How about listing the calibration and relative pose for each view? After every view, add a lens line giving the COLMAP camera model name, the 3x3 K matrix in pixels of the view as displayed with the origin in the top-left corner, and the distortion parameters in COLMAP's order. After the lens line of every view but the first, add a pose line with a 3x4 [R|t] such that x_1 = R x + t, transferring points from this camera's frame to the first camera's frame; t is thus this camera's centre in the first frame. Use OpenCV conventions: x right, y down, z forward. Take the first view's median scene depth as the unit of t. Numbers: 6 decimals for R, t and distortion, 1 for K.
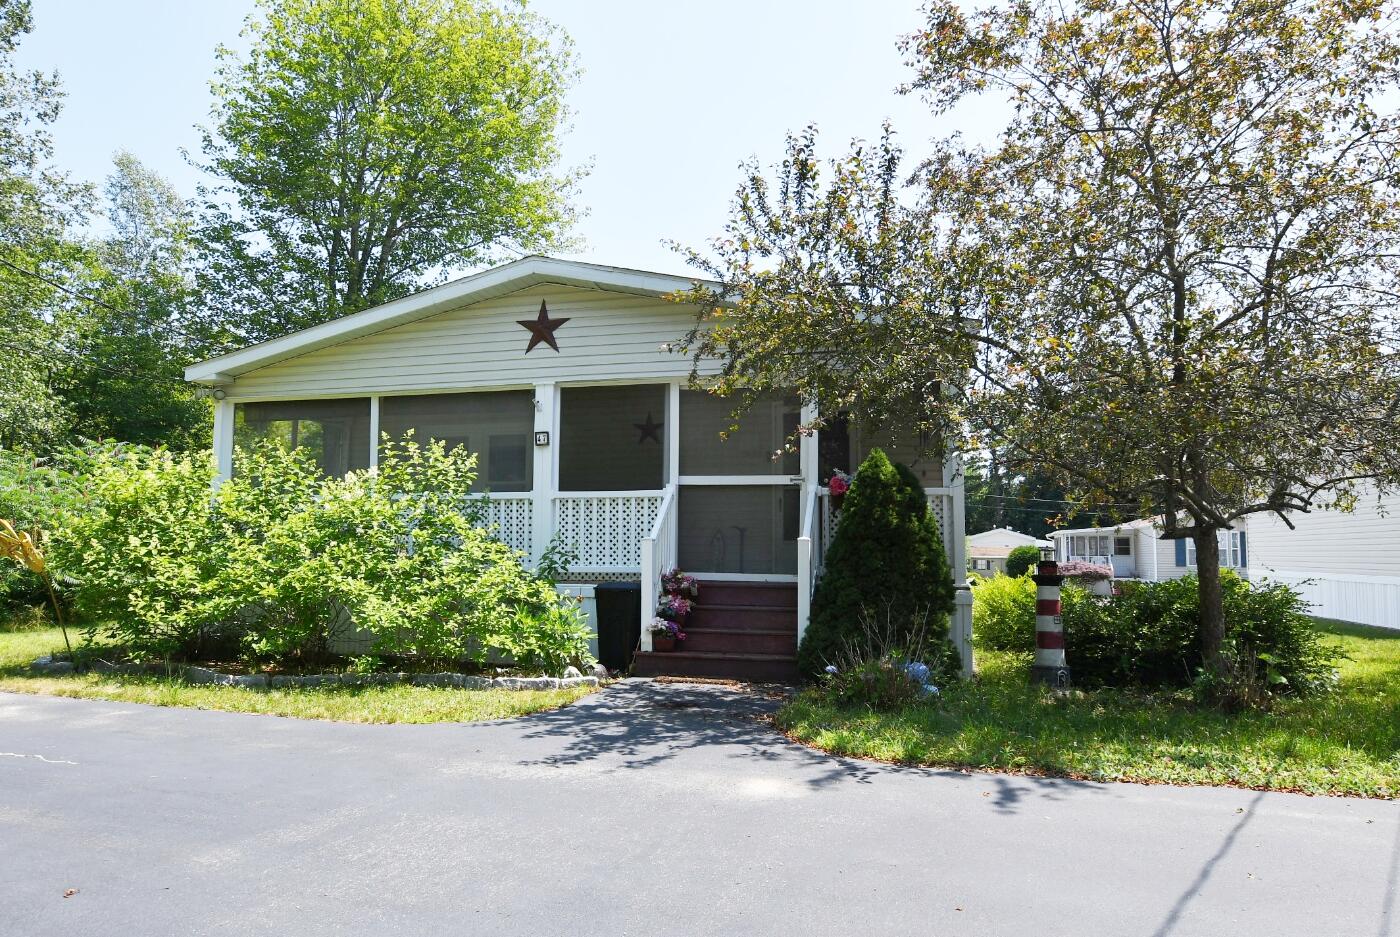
lens RADIAL K [[895.0, 0, 690.3], [0, 895.0, 473.7], [0, 0, 1]] dist [-0.026584, 0.004153]
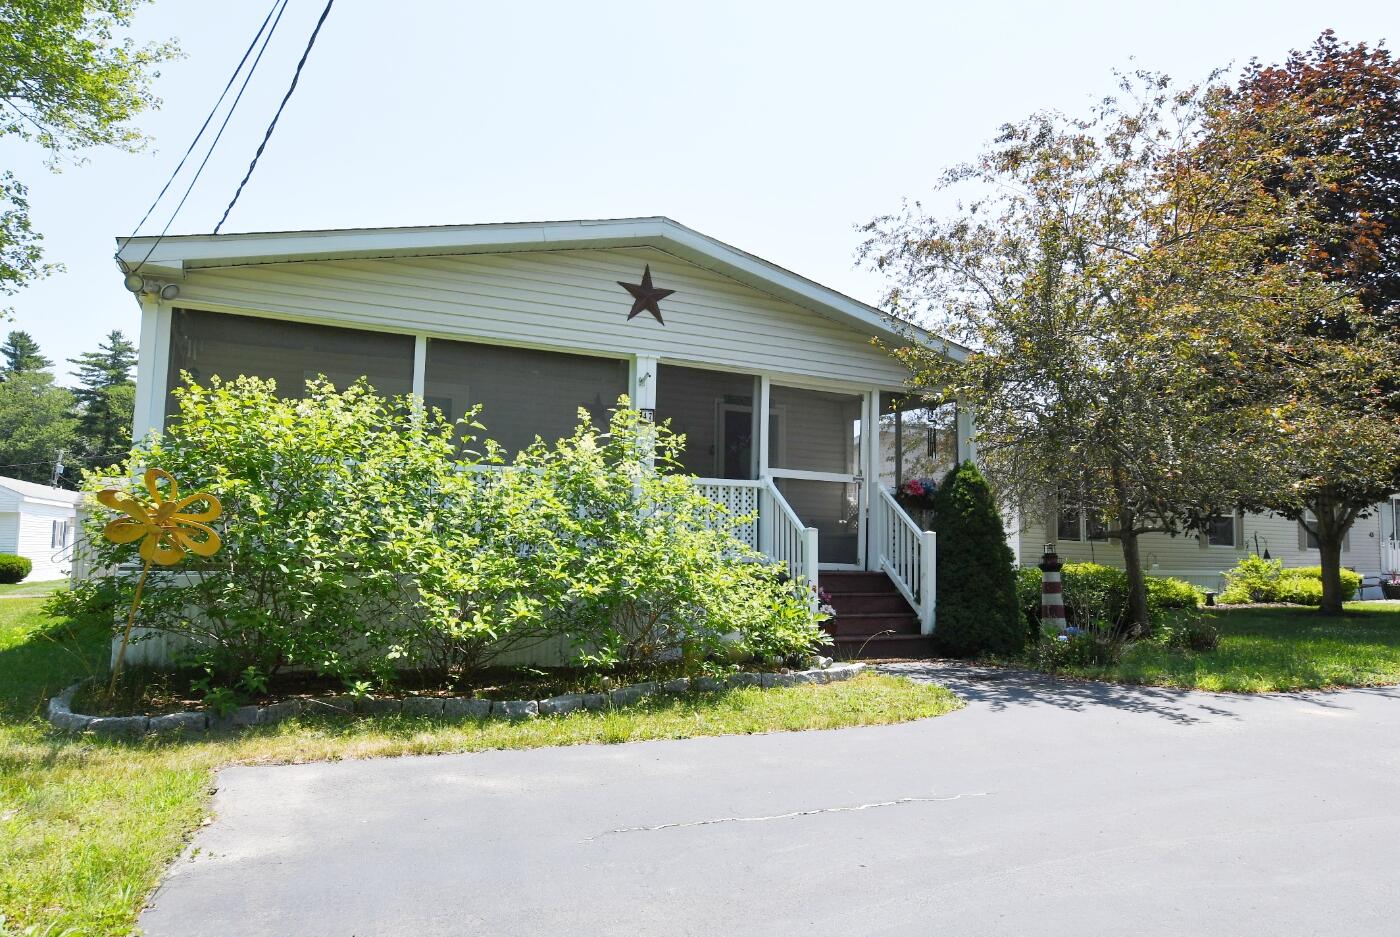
lens RADIAL K [[895.0, 0, 690.3], [0, 895.0, 473.7], [0, 0, 1]] dist [-0.026584, 0.004153]
pose [[0.789388, 0.067336, 0.610190, -0.759576], [-0.084350, 0.996436, -0.000838, 0.018658], [-0.608072, -0.050808, 0.792255, 0.262976]]
